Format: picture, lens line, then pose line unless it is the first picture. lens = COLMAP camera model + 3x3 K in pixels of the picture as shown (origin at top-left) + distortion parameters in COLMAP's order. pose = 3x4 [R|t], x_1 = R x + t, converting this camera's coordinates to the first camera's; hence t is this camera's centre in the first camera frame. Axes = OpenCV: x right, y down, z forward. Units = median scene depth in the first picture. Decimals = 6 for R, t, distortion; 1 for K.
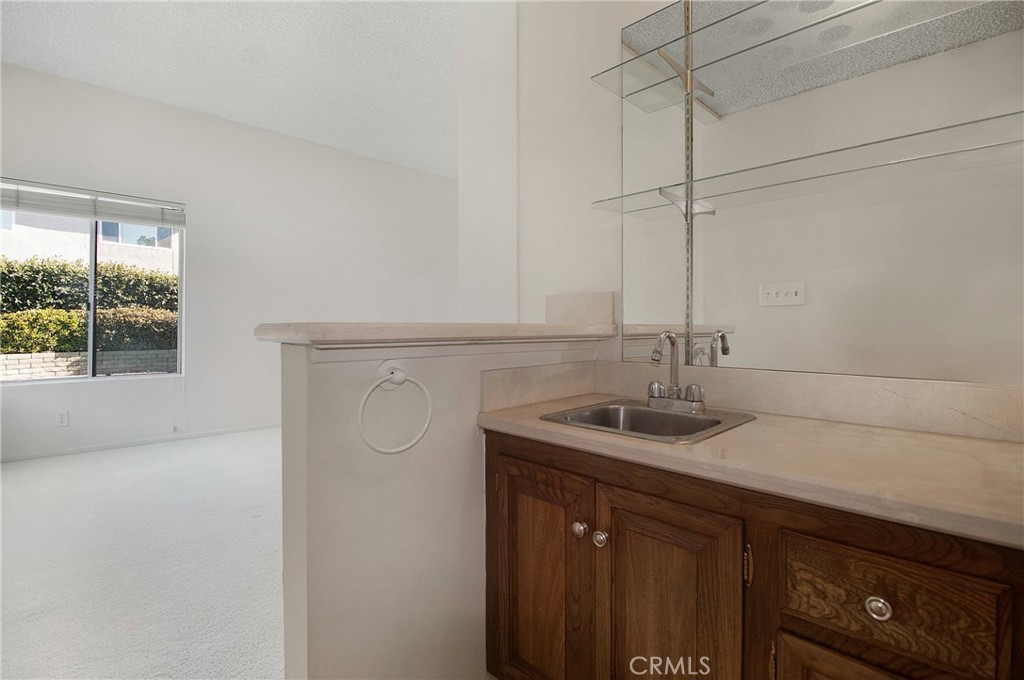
lens RADIAL K [[487.5, 0, 515.8], [0, 487.5, 339.1], [0, 0, 1]] dist [-0.005419, -0.000971]
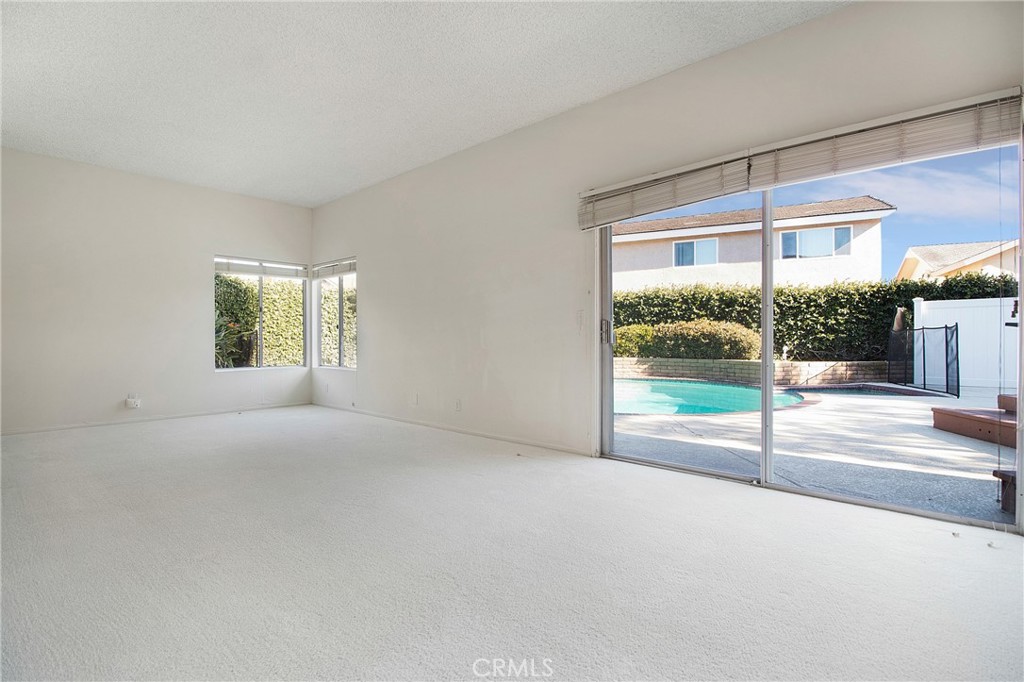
lens RADIAL K [[487.5, 0, 515.8], [0, 487.5, 340.1], [0, 0, 1]] dist [-0.005419, -0.000971]
pose [[0.077721, 0.000394, -0.996975, 0.319667], [-0.022040, 0.999756, -0.001323, -0.010032], [0.996732, 0.022076, 0.077711, 0.507631]]
